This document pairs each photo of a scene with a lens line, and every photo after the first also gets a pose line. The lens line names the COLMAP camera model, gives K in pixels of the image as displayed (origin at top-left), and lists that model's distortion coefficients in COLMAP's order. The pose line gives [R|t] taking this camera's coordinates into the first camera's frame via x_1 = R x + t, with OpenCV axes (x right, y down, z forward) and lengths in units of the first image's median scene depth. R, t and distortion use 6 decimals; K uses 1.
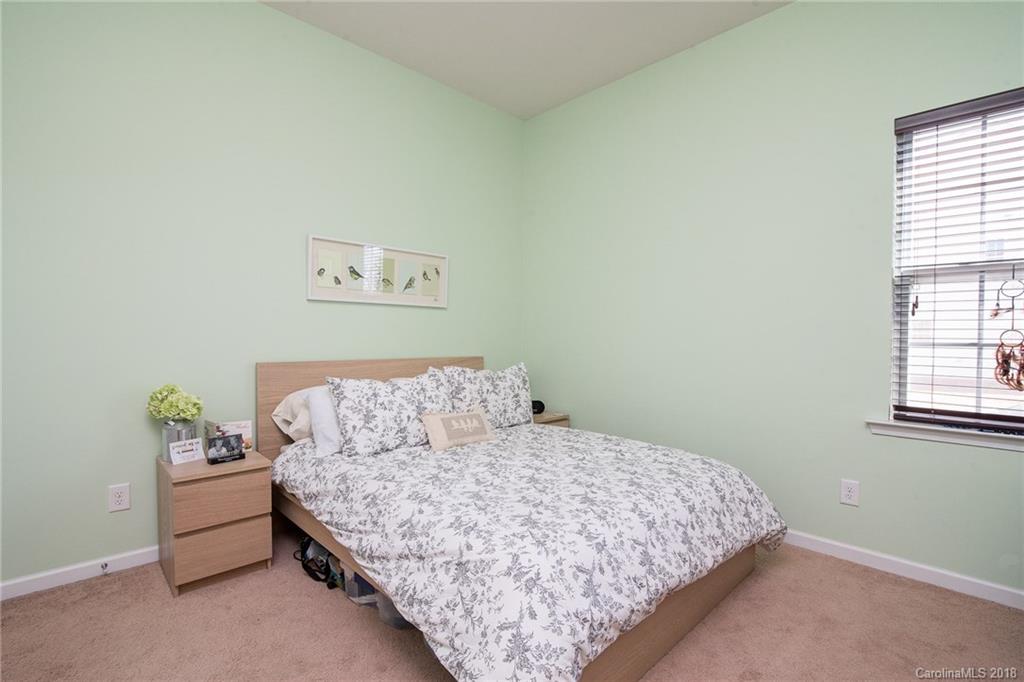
lens RADIAL K [[469.3, 0, 512.9], [0, 469.3, 336.6], [0, 0, 1]] dist [-0.002392, -0.001026]
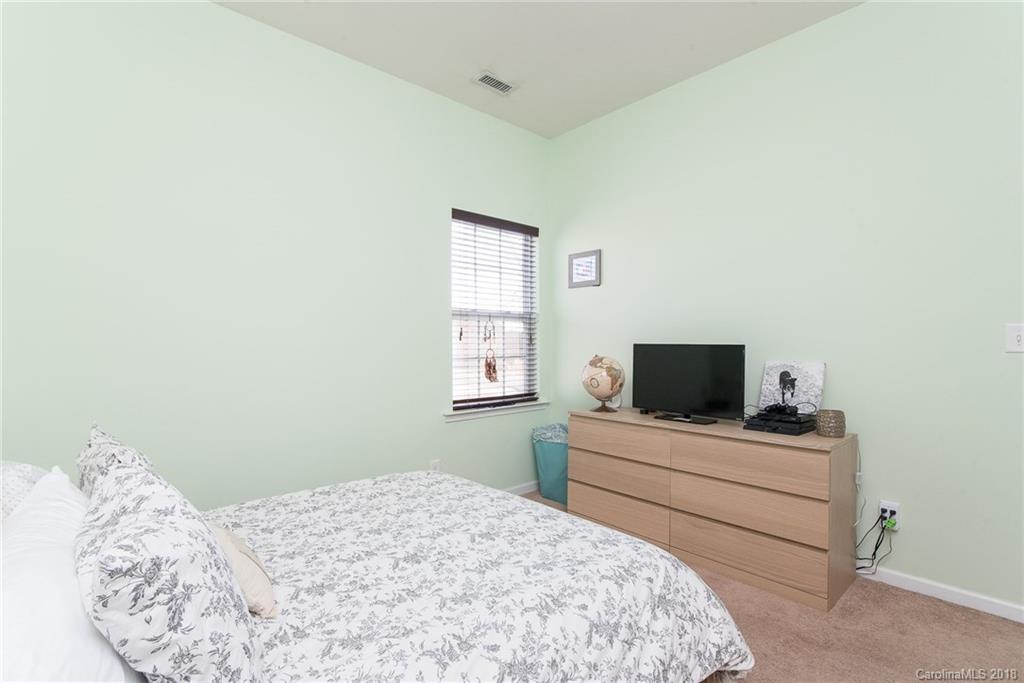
lens RADIAL K [[469.3, 0, 512.3], [0, 469.3, 345.6], [0, 0, 1]] dist [-0.002392, -0.001026]
pose [[0.037826, -0.010009, 0.999234, -0.733224], [0.022927, 0.999695, 0.009146, -0.042271], [-0.999021, 0.022563, 0.038044, 0.834181]]
